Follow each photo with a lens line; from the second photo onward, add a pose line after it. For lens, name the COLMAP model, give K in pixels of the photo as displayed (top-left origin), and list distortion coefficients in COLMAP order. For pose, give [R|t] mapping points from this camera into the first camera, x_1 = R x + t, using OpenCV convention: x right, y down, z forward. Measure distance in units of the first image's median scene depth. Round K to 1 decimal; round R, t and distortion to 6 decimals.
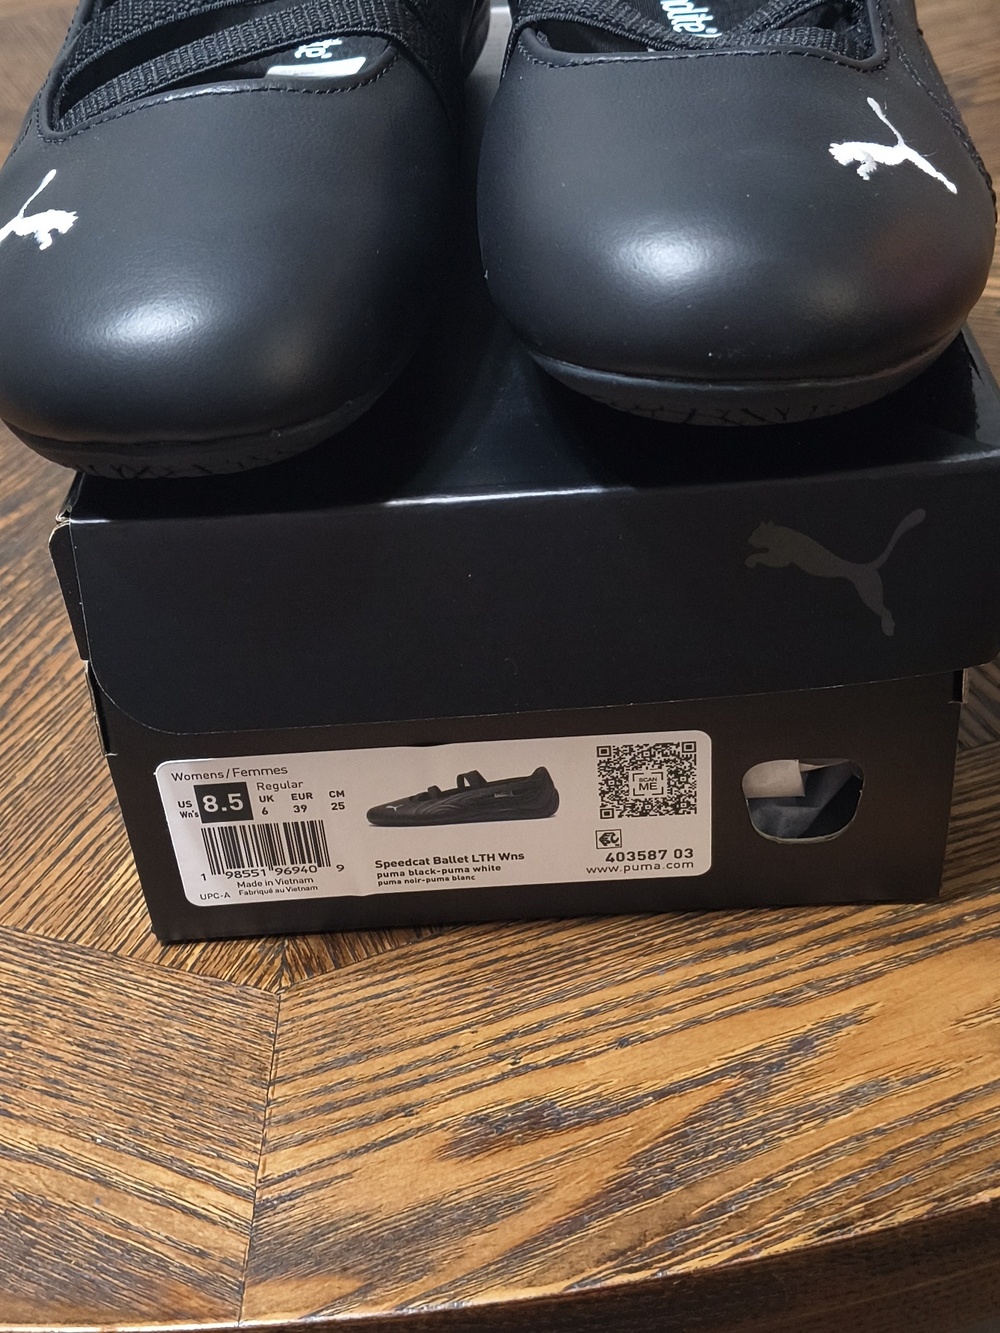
lens RADIAL K [[1702.0, 0, 500.0], [0, 1702.0, 666.5], [0, 0, 1]] dist [-0.017163, -0.023551]
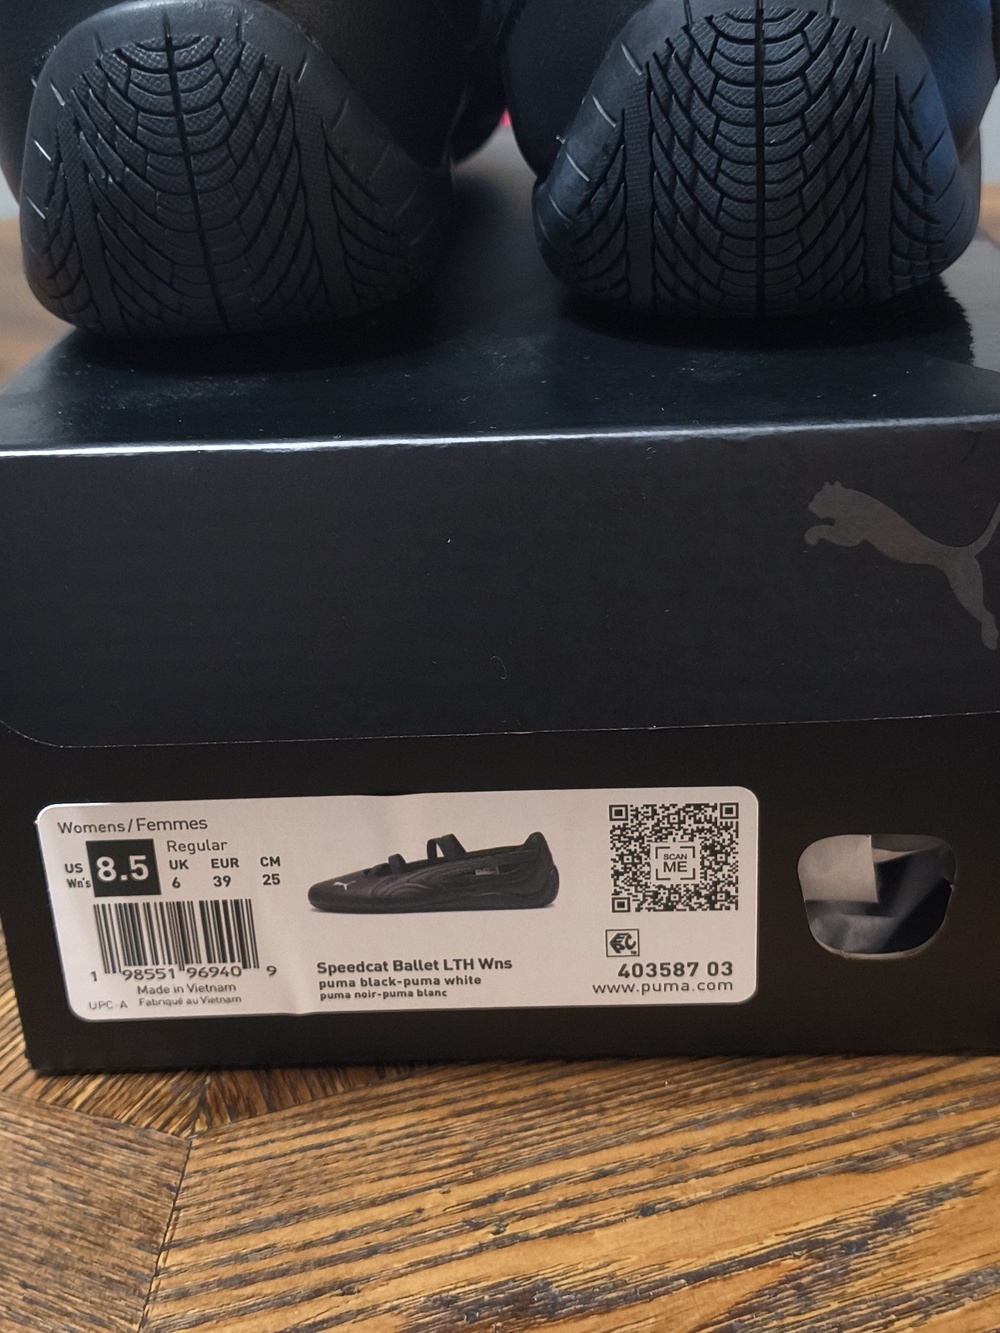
lens RADIAL K [[1702.0, 0, 500.0], [0, 1702.0, 666.5], [0, 0, 1]] dist [-0.017163, -0.023551]
pose [[0.998972, -0.001286, -0.045310, 0.042390], [-0.008931, 0.974415, -0.224580, 0.156037], [0.044440, 0.224753, 0.973402, 0.223429]]
